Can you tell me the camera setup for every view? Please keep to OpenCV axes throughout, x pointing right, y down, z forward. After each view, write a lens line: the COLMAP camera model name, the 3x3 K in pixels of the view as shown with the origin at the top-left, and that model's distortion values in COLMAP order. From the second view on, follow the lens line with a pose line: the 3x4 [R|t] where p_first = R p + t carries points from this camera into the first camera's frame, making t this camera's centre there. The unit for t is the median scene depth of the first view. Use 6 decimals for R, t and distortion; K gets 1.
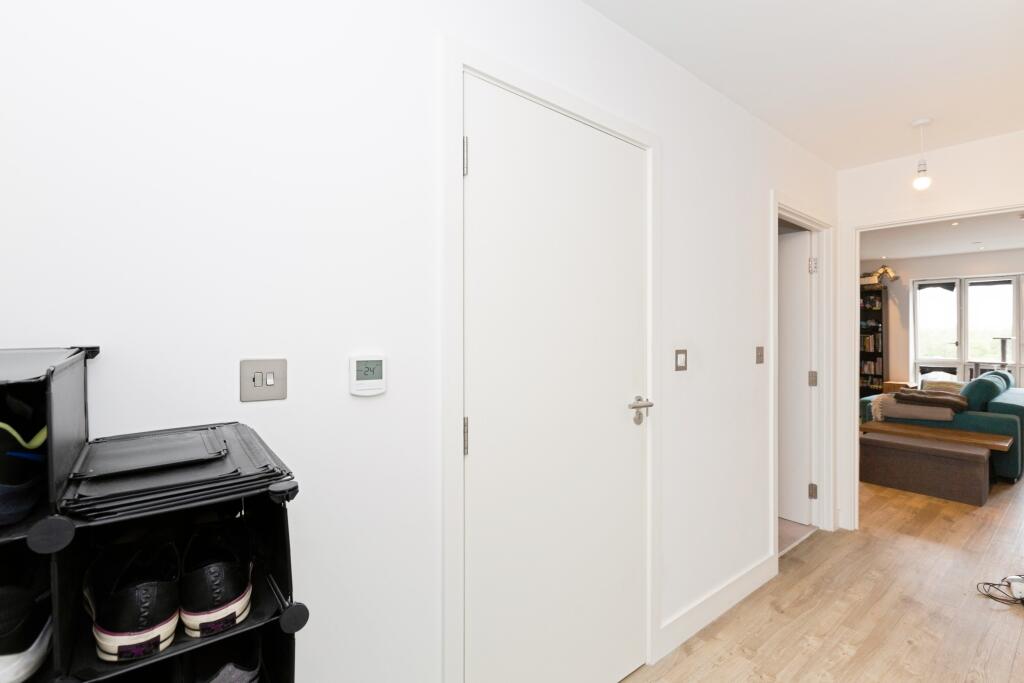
lens RADIAL K [[457.9, 0, 511.0], [0, 457.9, 337.8], [0, 0, 1]] dist [-0.001093, -0.000282]
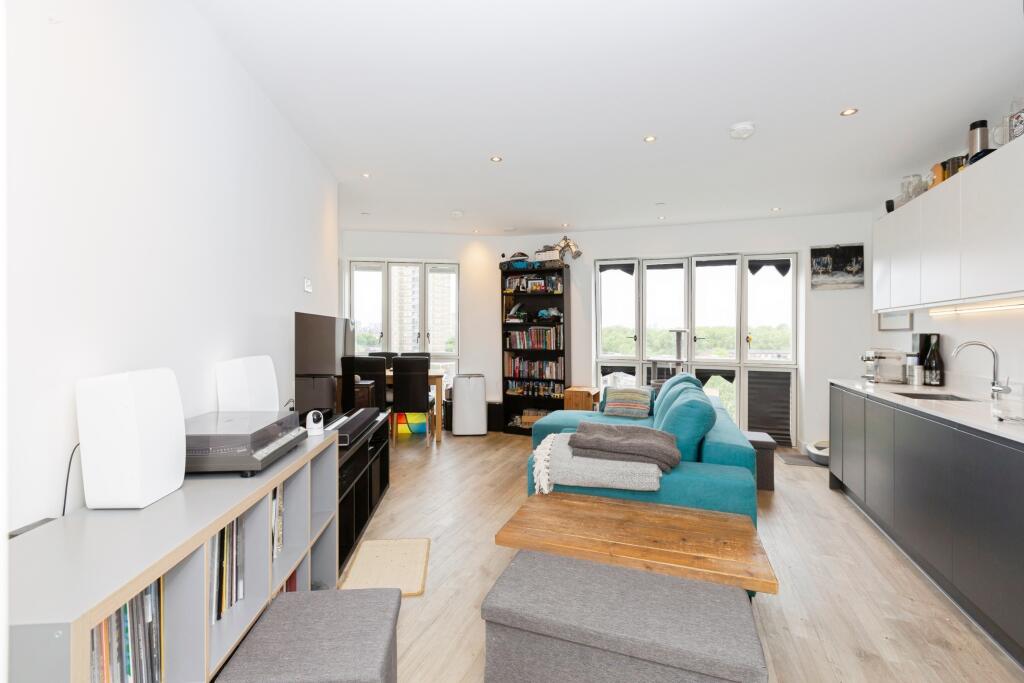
lens RADIAL K [[452.8, 0, 501.2], [0, 452.8, 331.6], [0, 0, 1]] dist [-0.000280, 0.000107]
pose [[0.866925, 0.003220, 0.498428, 0.348038], [0.001516, 0.999957, -0.009097, 0.007875], [-0.498436, 0.008642, 0.866884, 0.401537]]
